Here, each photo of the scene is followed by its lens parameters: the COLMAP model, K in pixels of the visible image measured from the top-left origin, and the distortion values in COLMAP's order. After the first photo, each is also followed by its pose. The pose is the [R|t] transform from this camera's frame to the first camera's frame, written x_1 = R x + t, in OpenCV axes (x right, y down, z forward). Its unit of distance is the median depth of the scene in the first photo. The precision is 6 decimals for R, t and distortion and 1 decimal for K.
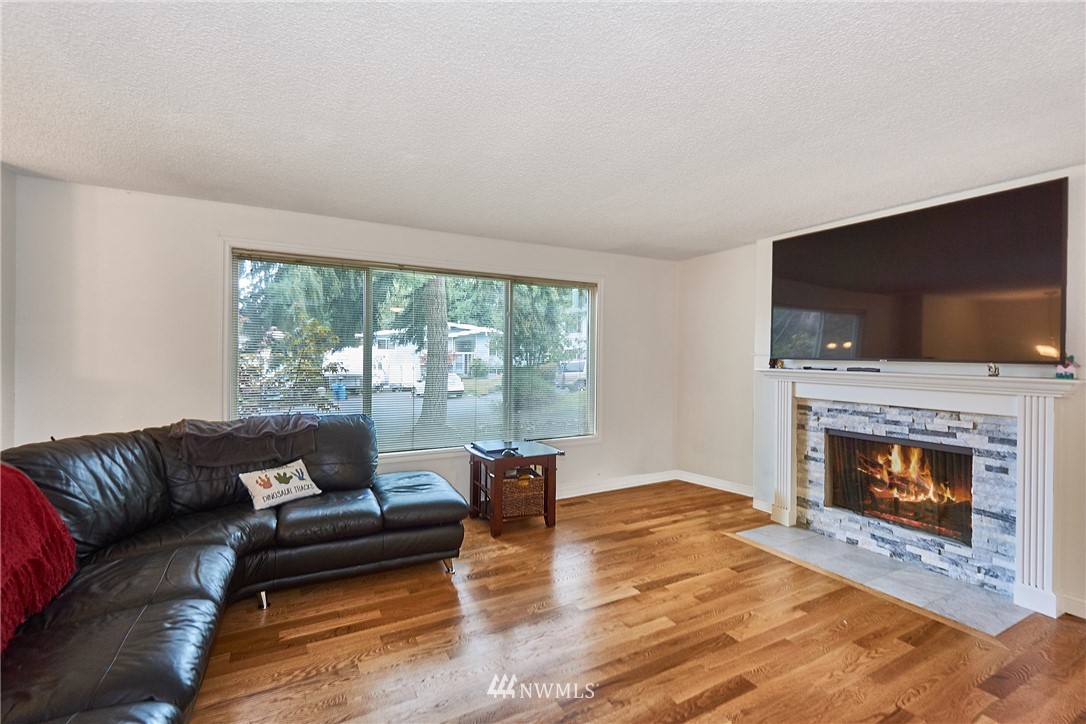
lens RADIAL K [[482.1, 0, 535.5], [0, 482.1, 355.5], [0, 0, 1]] dist [-0.000816, -0.000091]
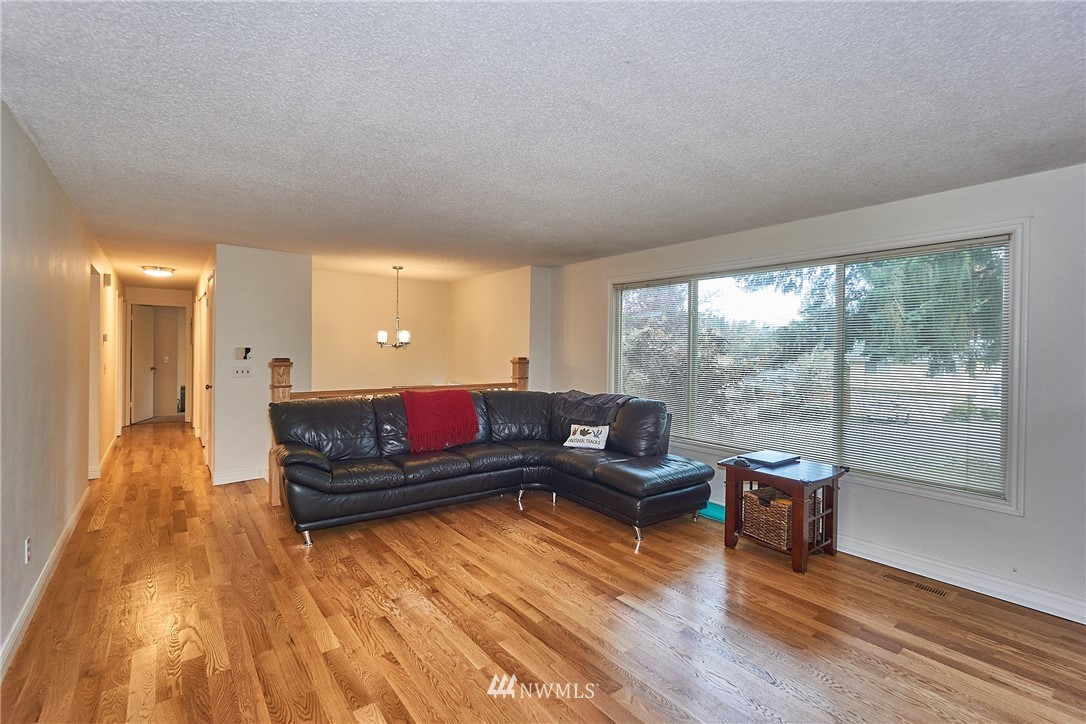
lens RADIAL K [[482.1, 0, 535.5], [0, 482.1, 355.5], [0, 0, 1]] dist [-0.000816, -0.000091]
pose [[0.166569, 0.007674, -0.986000, 0.991693], [-0.013422, 0.999895, 0.005515, 0.000858], [0.985938, 0.012315, 0.166654, 0.589608]]
